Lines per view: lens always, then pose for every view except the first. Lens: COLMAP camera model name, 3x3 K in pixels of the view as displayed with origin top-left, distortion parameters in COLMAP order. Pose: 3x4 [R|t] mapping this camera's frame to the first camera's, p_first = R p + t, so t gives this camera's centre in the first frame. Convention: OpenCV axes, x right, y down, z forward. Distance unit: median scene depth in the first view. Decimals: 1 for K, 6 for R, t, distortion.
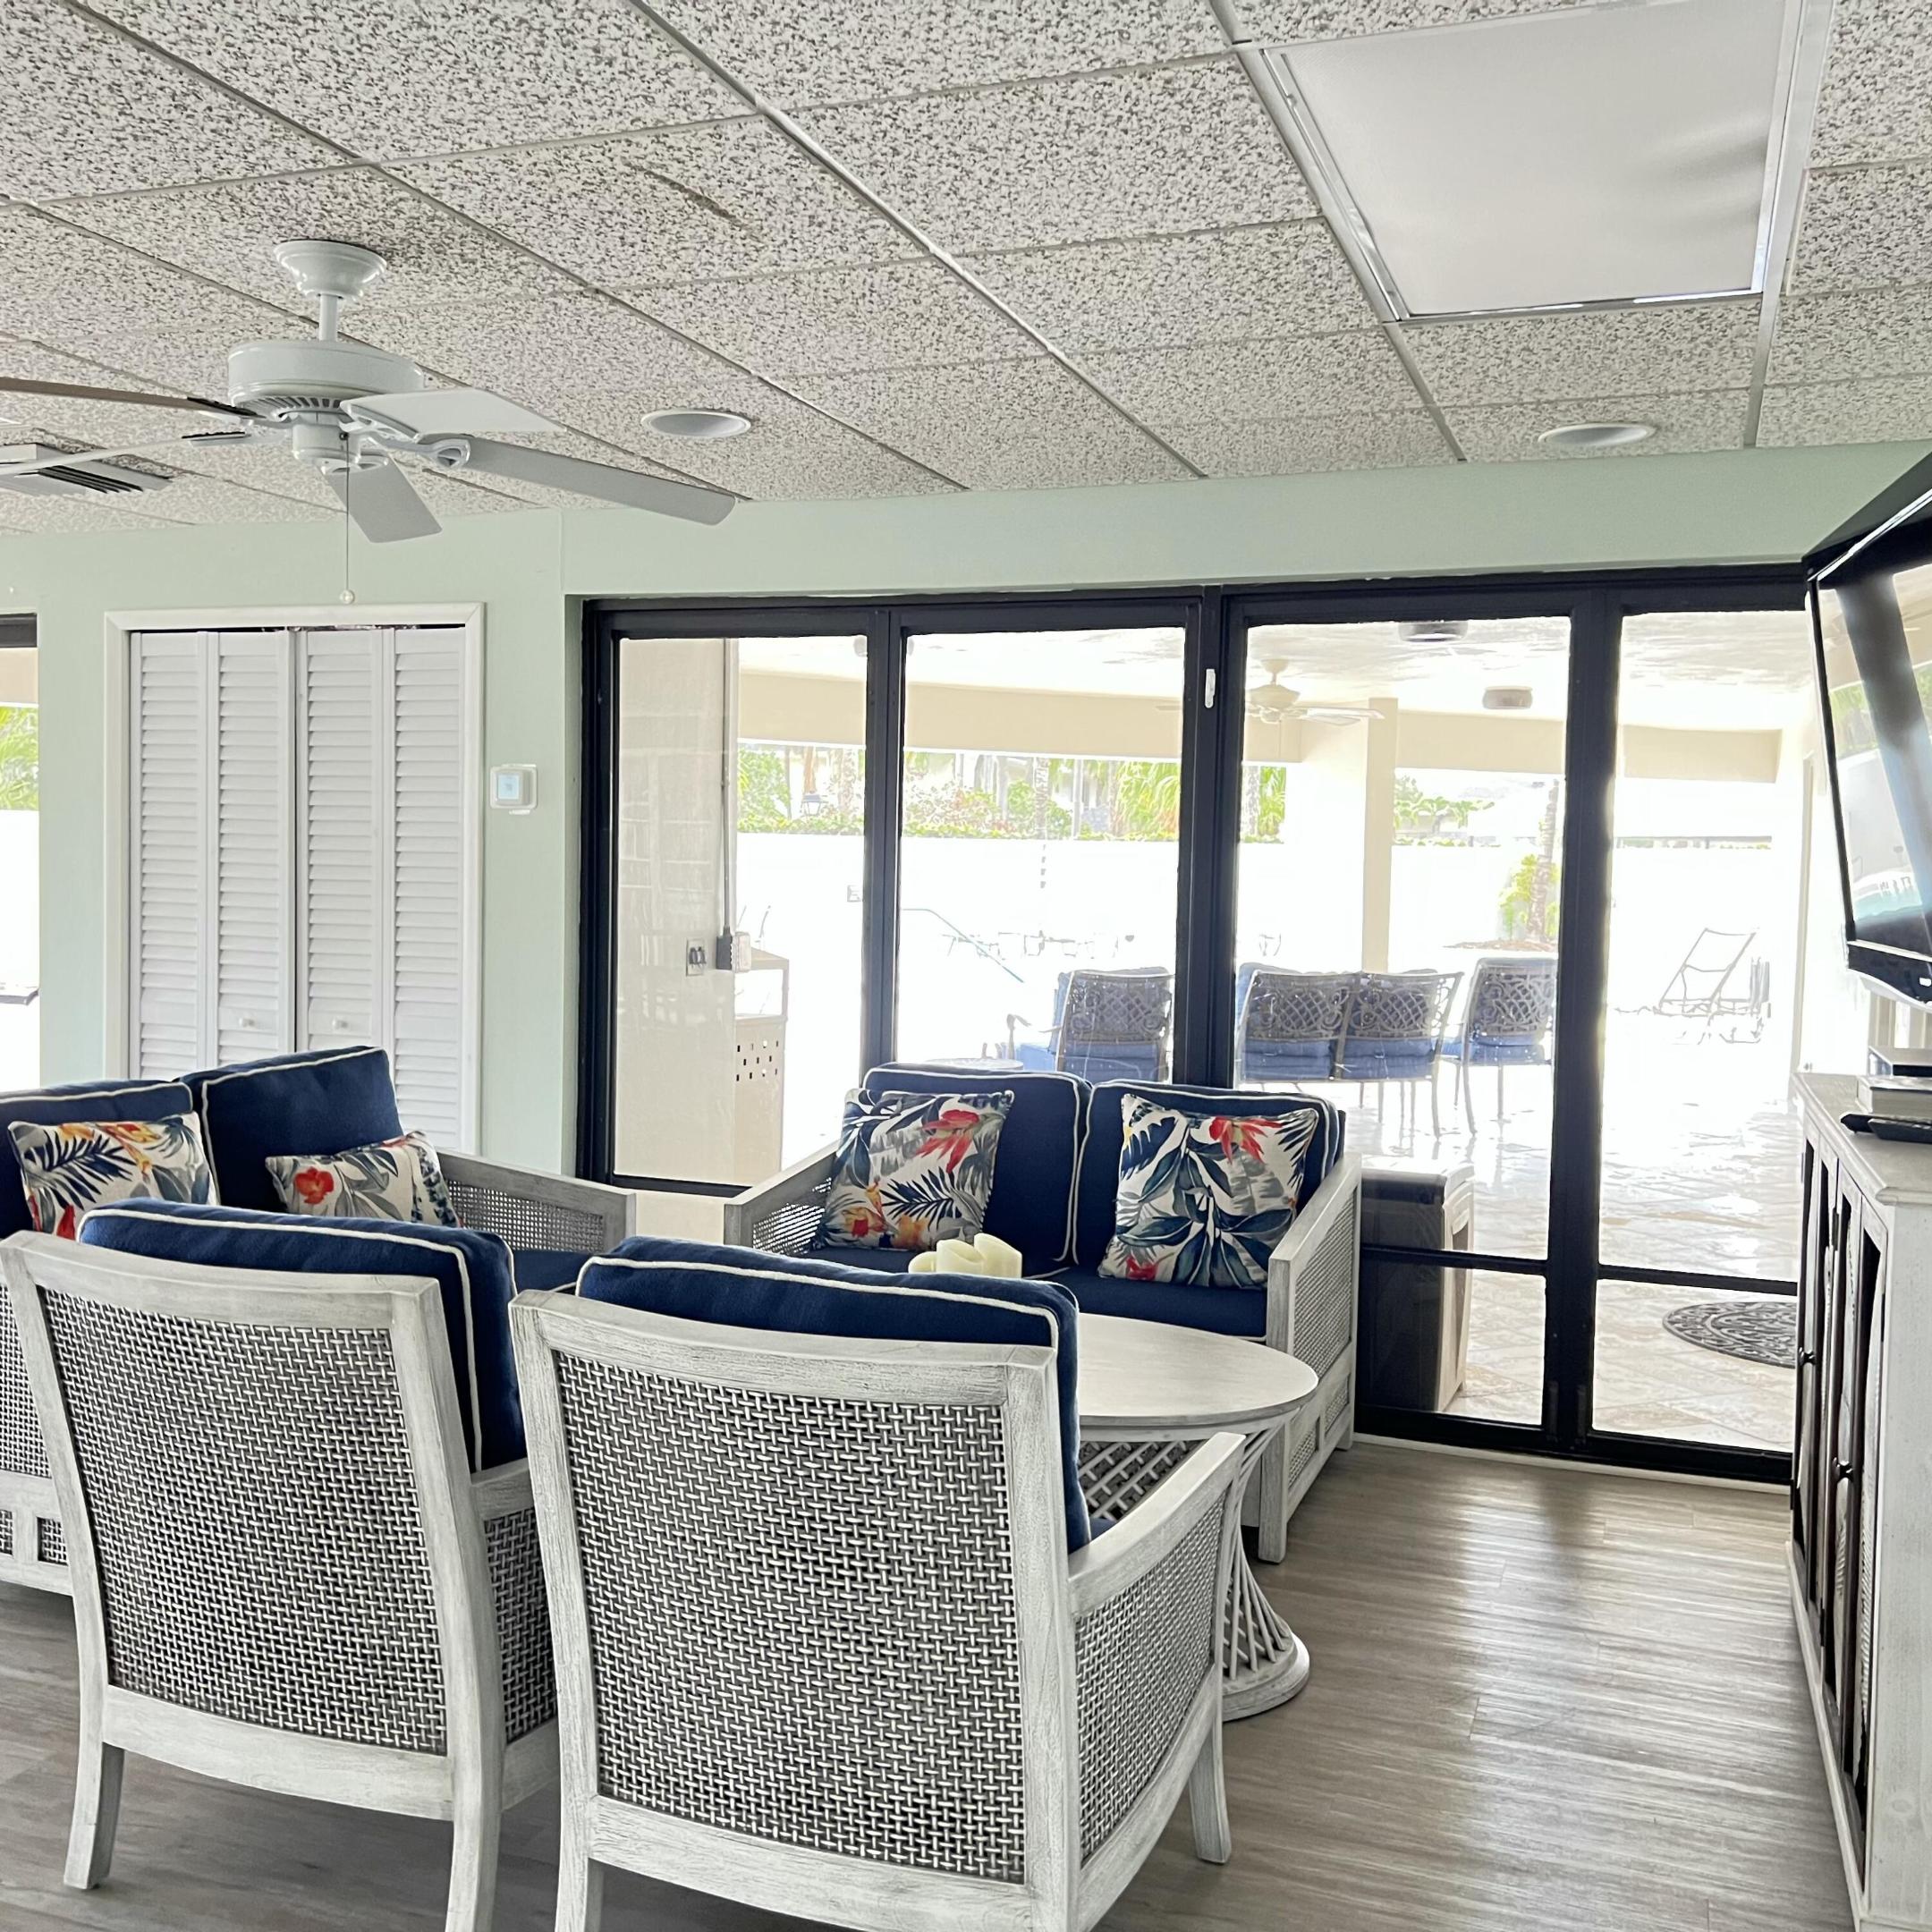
lens RADIAL K [[1917.2, 0, 964.8], [0, 1917.2, 957.4], [0, 0, 1]] dist [0.141078, -0.244851]
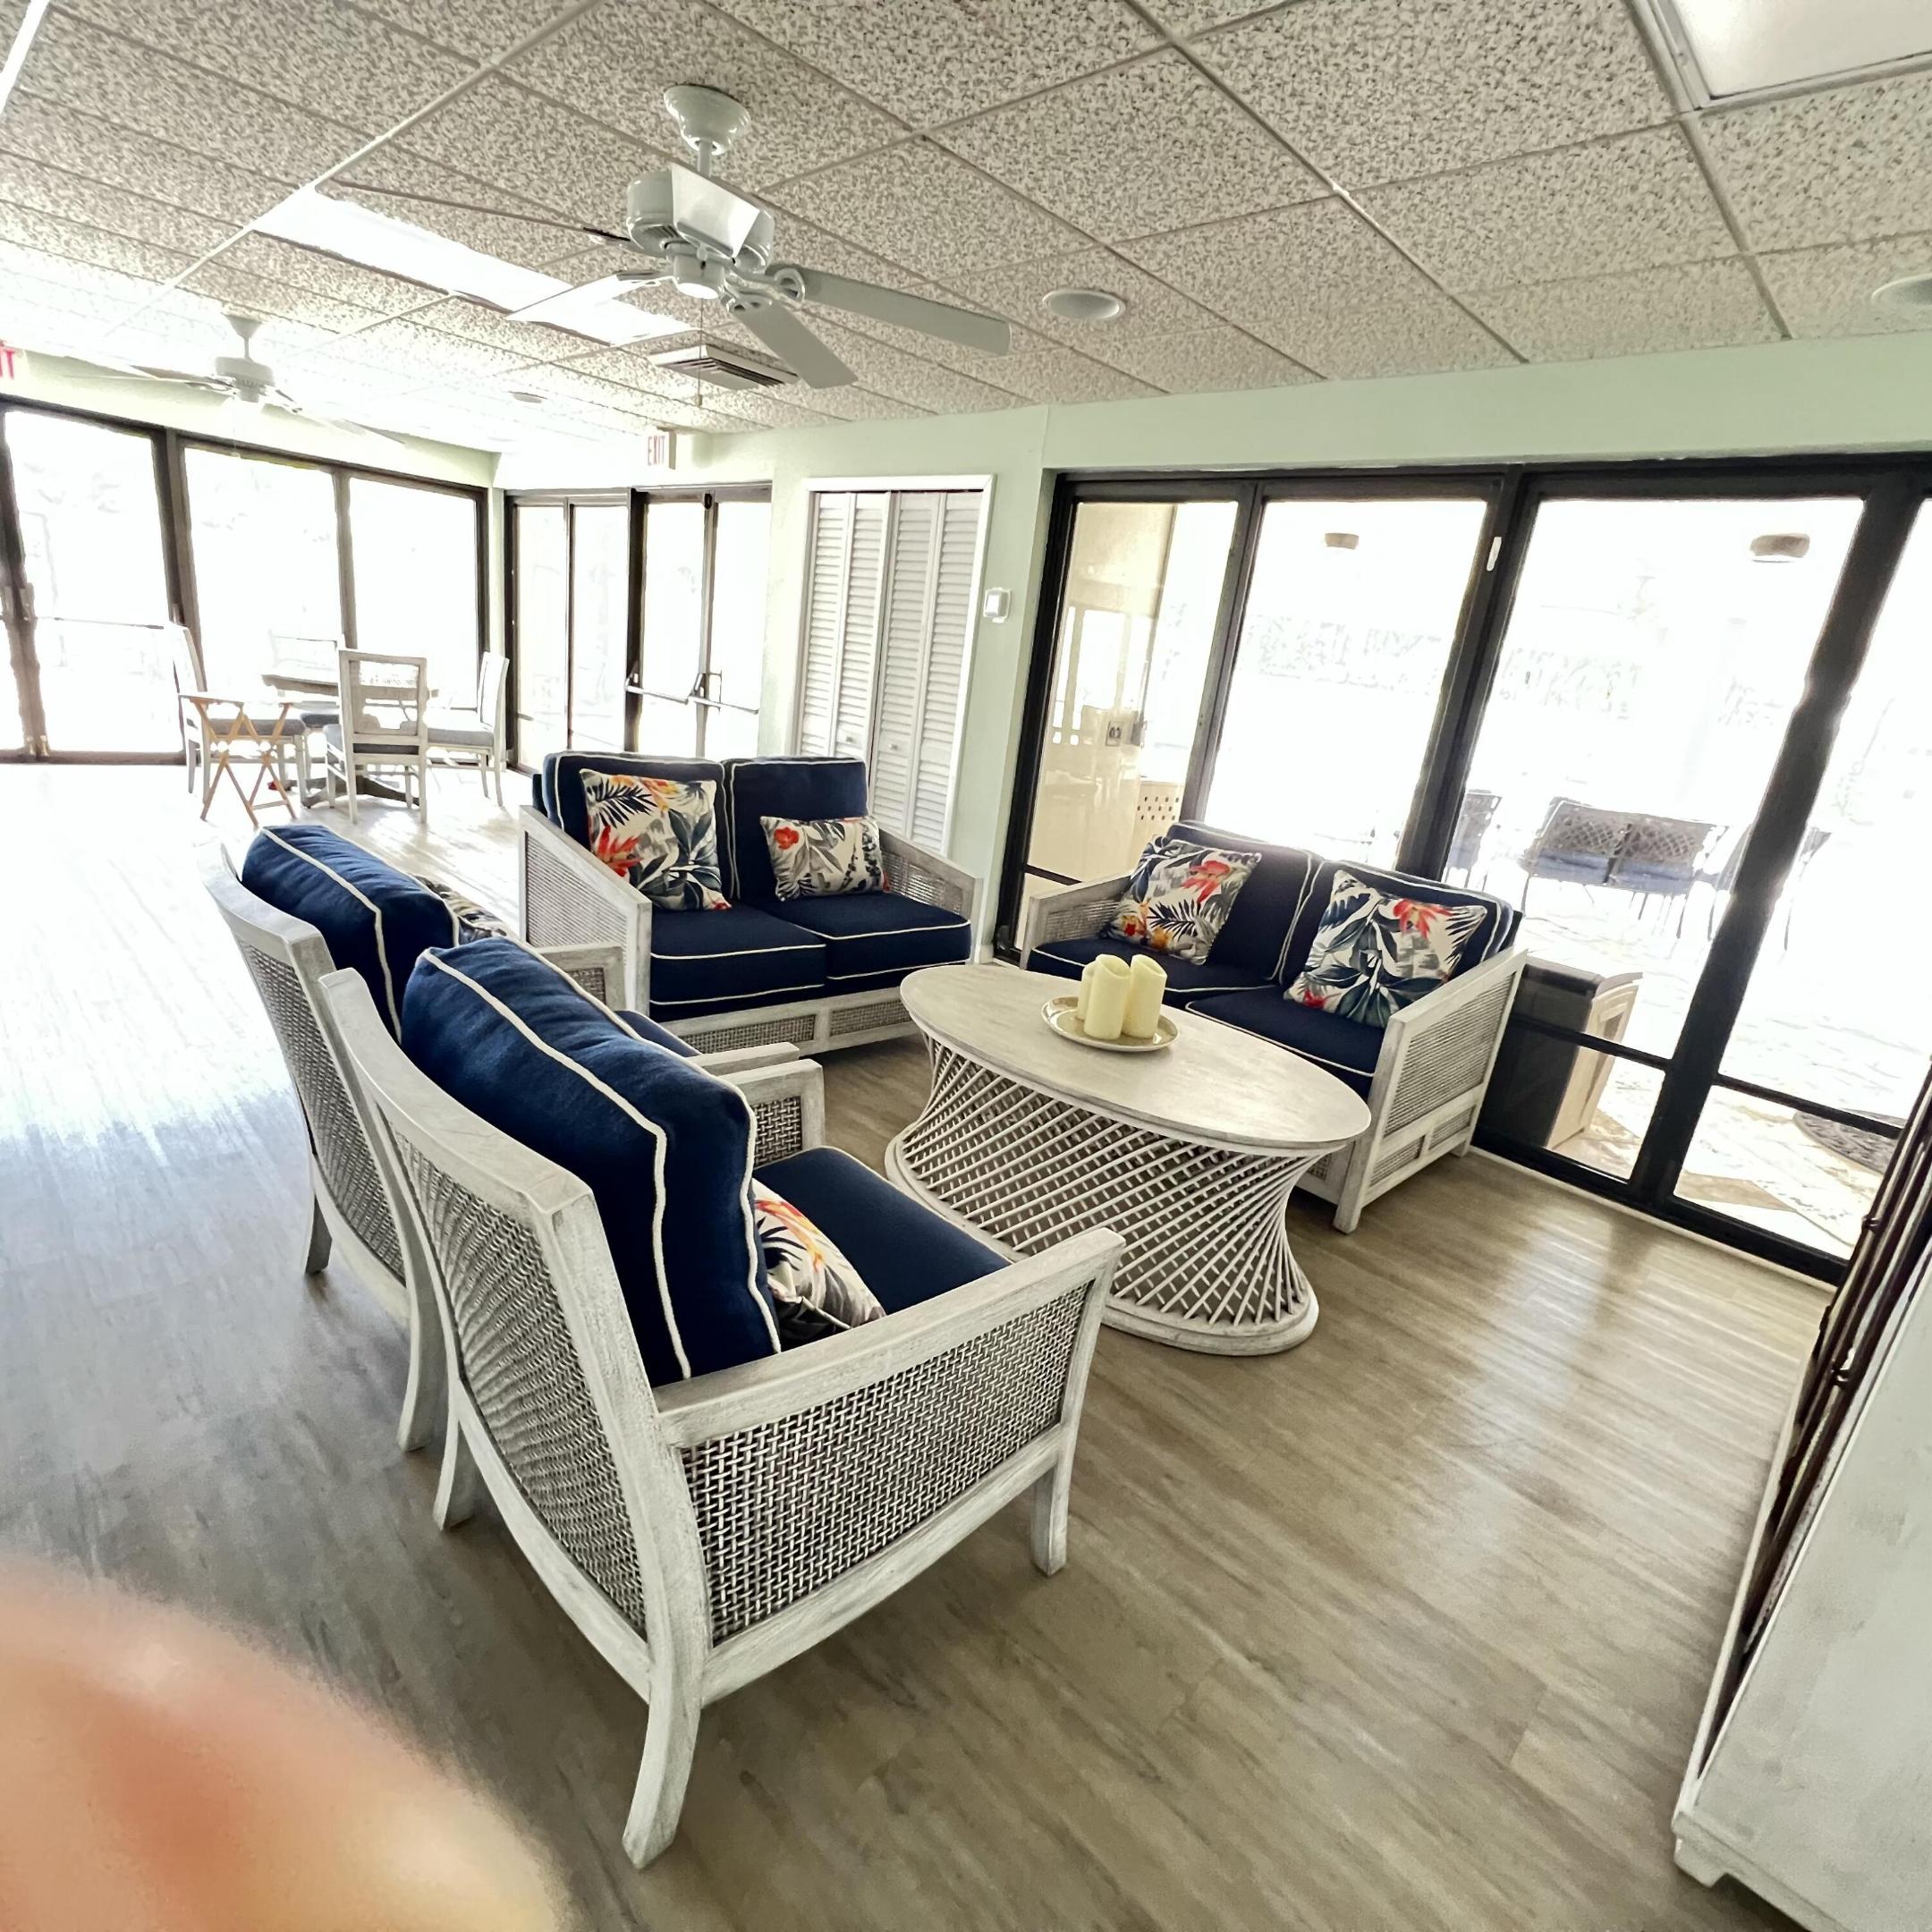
lens RADIAL K [[1037.9, 0, 966.0], [0, 1037.9, 966.0], [0, 0, 1]] dist [0.004620, 0.002573]
pose [[0.908086, 0.205814, -0.364720, 0.128973], [-0.124535, 0.964217, 0.234044, -0.000599], [0.399839, -0.167111, 0.901223, 0.249175]]
